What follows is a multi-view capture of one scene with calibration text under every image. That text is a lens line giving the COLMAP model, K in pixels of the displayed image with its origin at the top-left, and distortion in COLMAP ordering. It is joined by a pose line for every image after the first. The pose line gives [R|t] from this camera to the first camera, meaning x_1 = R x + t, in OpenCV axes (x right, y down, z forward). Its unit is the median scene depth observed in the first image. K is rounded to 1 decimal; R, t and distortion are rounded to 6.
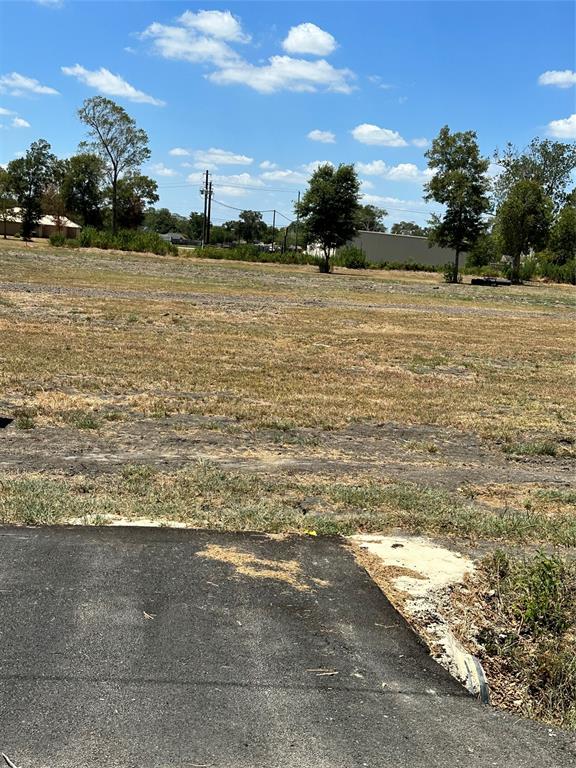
lens RADIAL K [[924.5, 0, 277.9], [0, 924.5, 366.5], [0, 0, 1]] dist [0.208511, -0.336469]
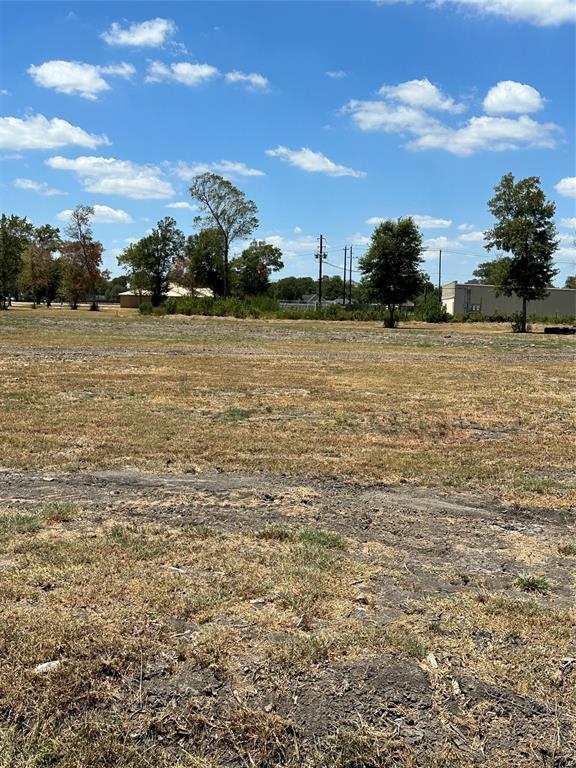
lens RADIAL K [[931.3, 0, 288.0], [0, 931.3, 384.0], [0, 0, 1]] dist [0.198249, -0.385781]
pose [[0.978453, -0.030833, -0.204153, 0.127180], [0.020052, 0.998303, -0.054671, 0.010011], [0.205492, 0.049399, 0.977411, 0.003895]]
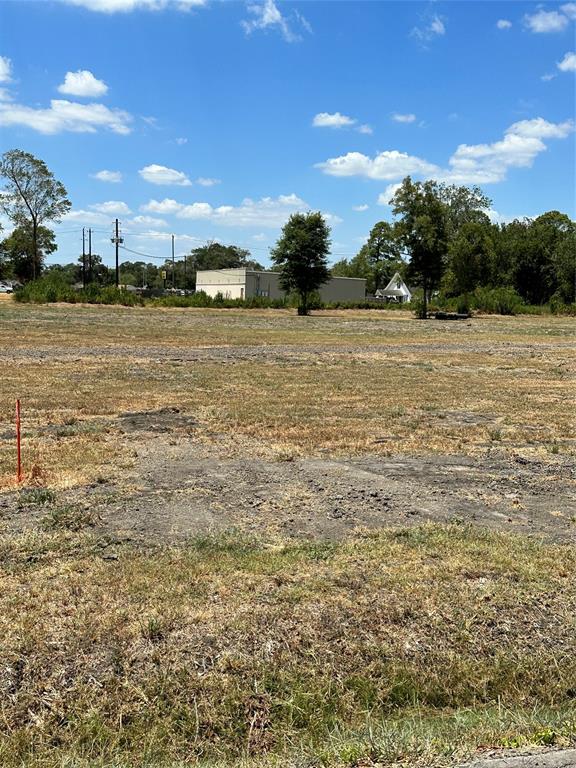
lens RADIAL K [[922.2, 0, 263.0], [0, 922.2, 356.0], [0, 0, 1]] dist [0.184882, 0.017963]
pose [[0.978838, -0.060130, 0.195604, -0.174586], [0.069846, 0.996624, -0.043155, -0.011907], [-0.192349, 0.055904, 0.979733, -0.008222]]
